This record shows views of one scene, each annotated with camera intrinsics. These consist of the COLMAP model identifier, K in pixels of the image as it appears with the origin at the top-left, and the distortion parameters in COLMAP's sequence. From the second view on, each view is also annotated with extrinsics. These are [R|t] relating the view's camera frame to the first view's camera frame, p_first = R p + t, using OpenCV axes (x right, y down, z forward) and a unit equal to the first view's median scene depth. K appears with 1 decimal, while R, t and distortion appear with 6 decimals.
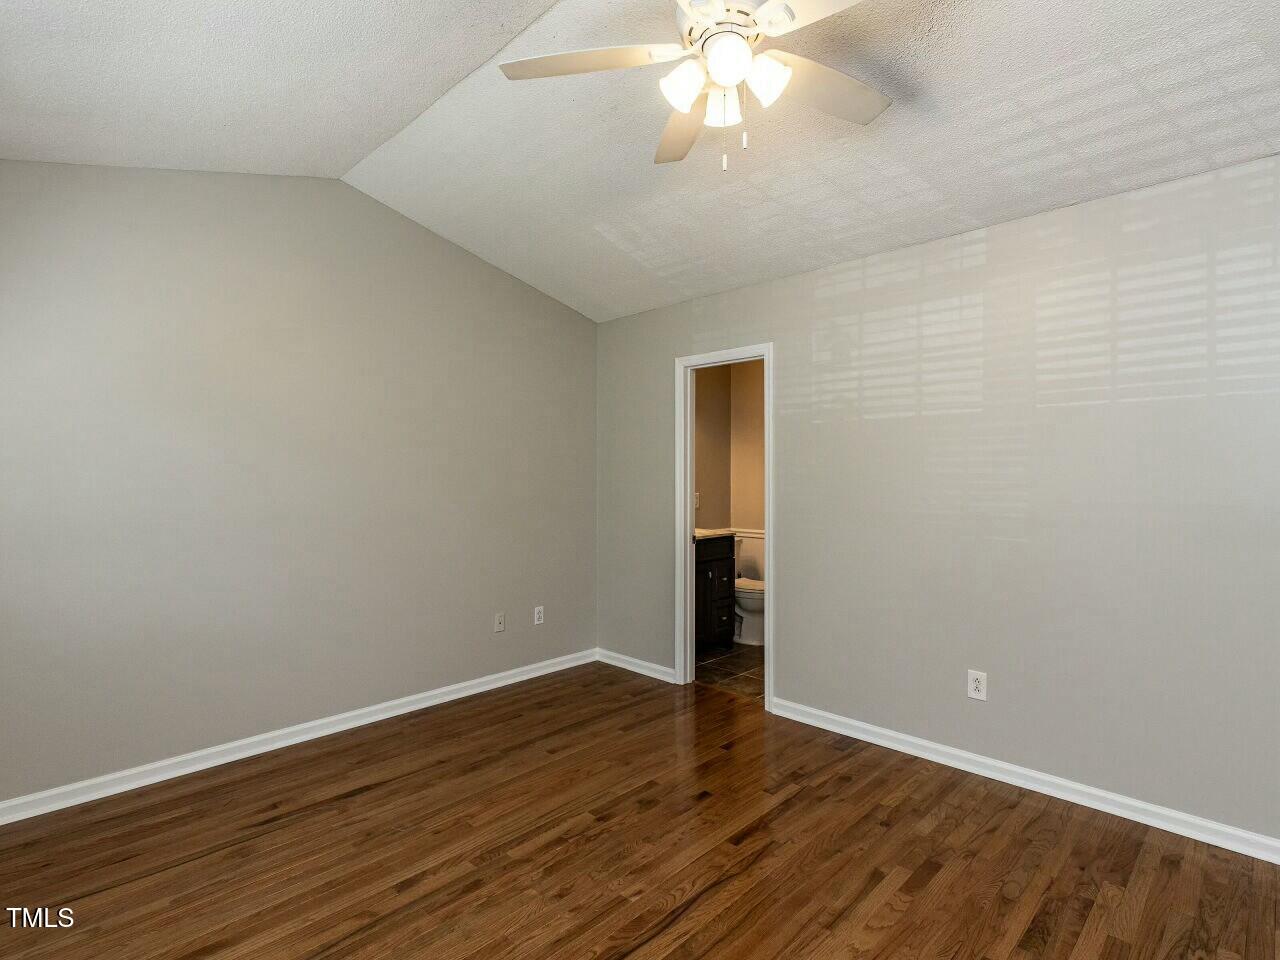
lens RADIAL K [[659.6, 0, 640.4], [0, 659.6, 476.4], [0, 0, 1]] dist [0.006535, -0.000758]
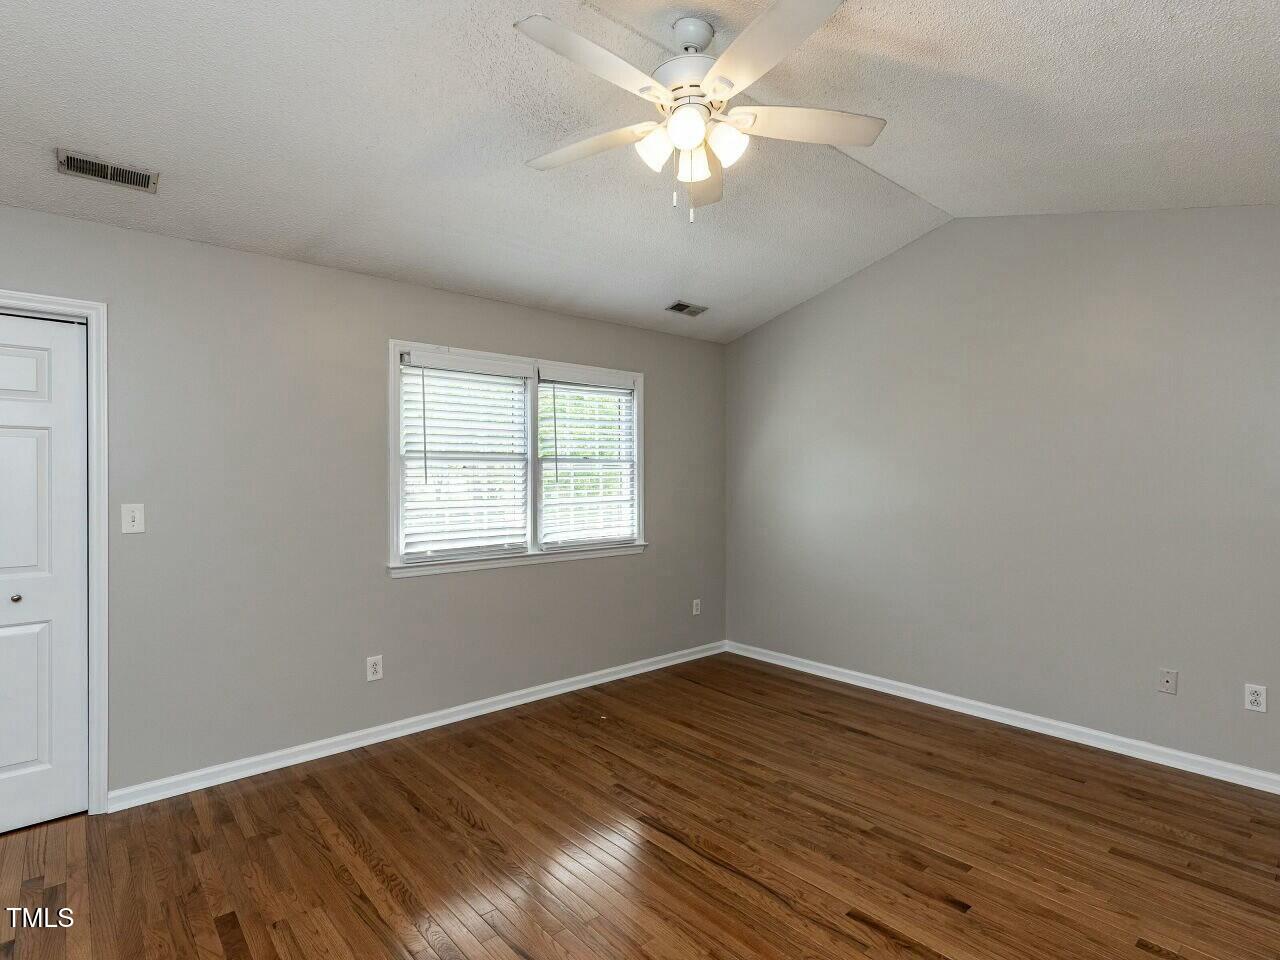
lens RADIAL K [[659.6, 0, 637.1], [0, 659.6, 477.0], [0, 0, 1]] dist [0.006535, -0.000758]
pose [[-0.085019, -0.001877, -0.996378, 0.899528], [-0.004186, 0.999990, -0.001527, -0.013702], [0.996371, 0.004041, -0.085026, 0.690149]]
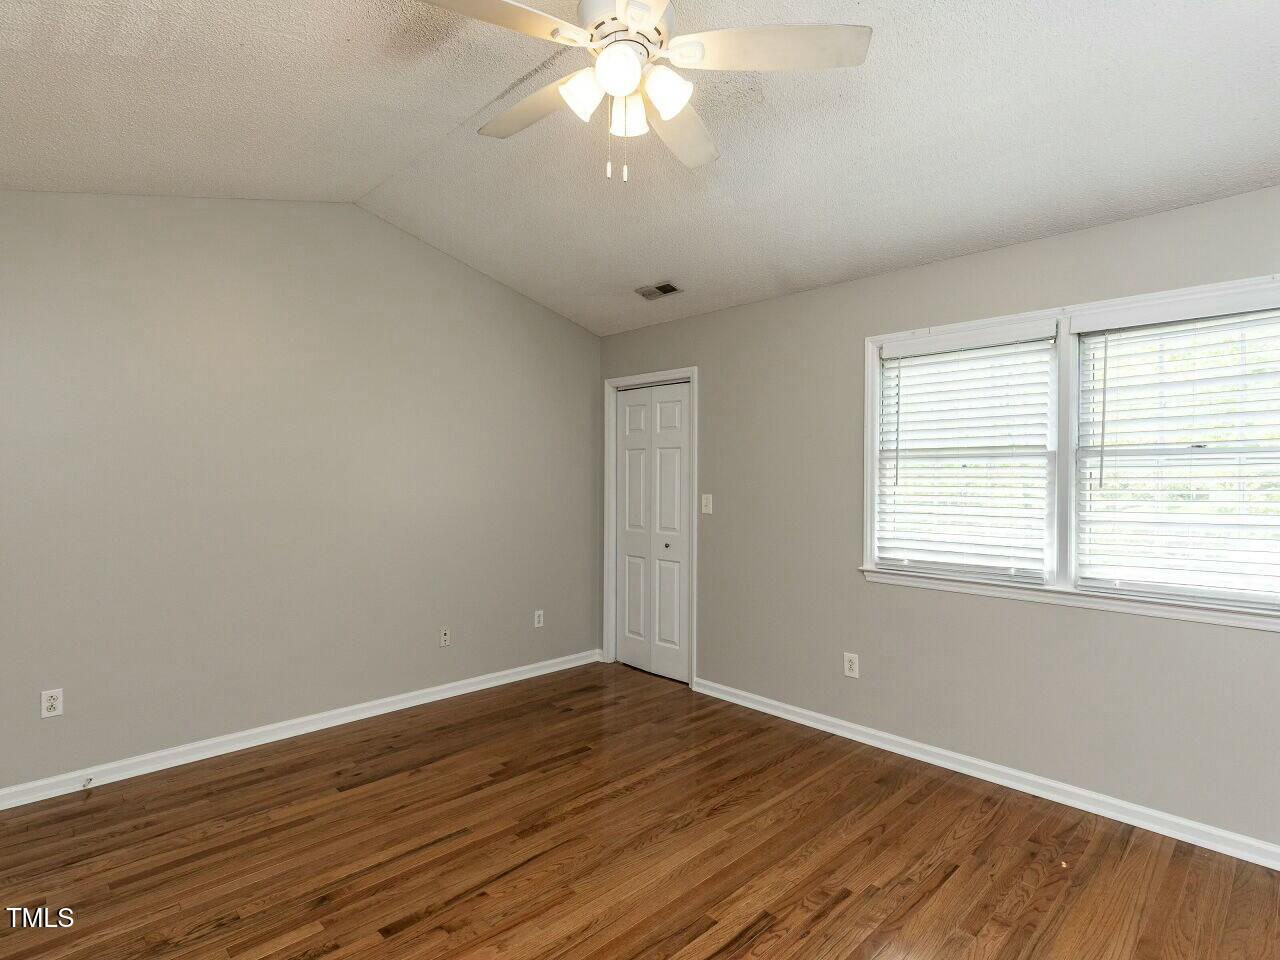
lens RADIAL K [[659.6, 0, 642.0], [0, 659.6, 477.1], [0, 0, 1]] dist [0.006535, -0.000758]
pose [[-0.999841, -0.001040, 0.017821, 0.058935], [-0.000809, 0.999916, 0.012940, -0.031026], [-0.017833, 0.012923, -0.999757, 1.381841]]
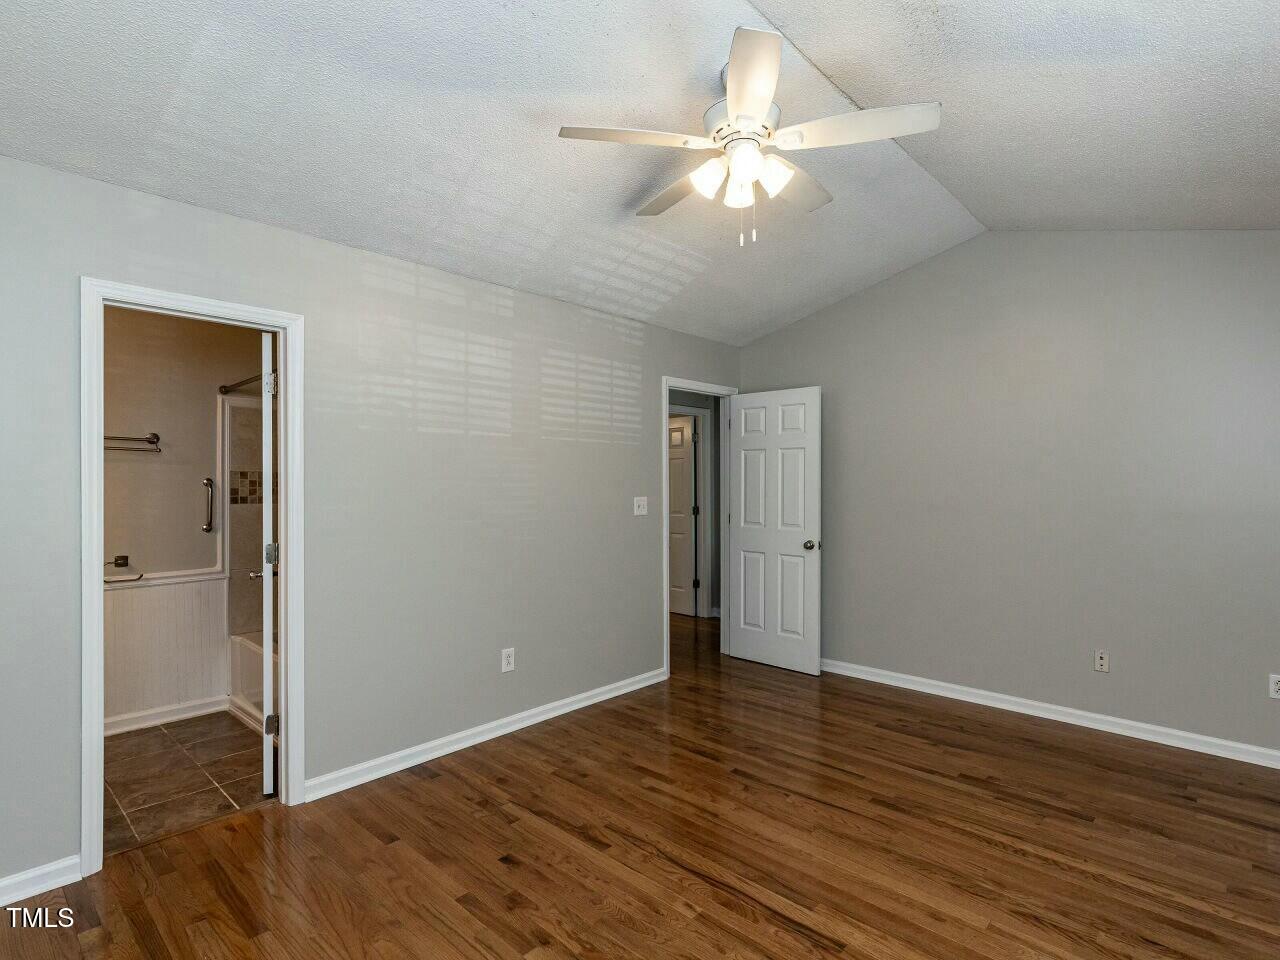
lens RADIAL K [[659.6, 0, 645.3], [0, 659.6, 484.6], [0, 0, 1]] dist [0.006535, -0.000758]
pose [[-0.039047, -0.001430, 0.999236, -0.774147], [0.005853, 0.999981, 0.001660, -0.009760], [-0.999220, 0.005914, -0.039037, 0.850233]]
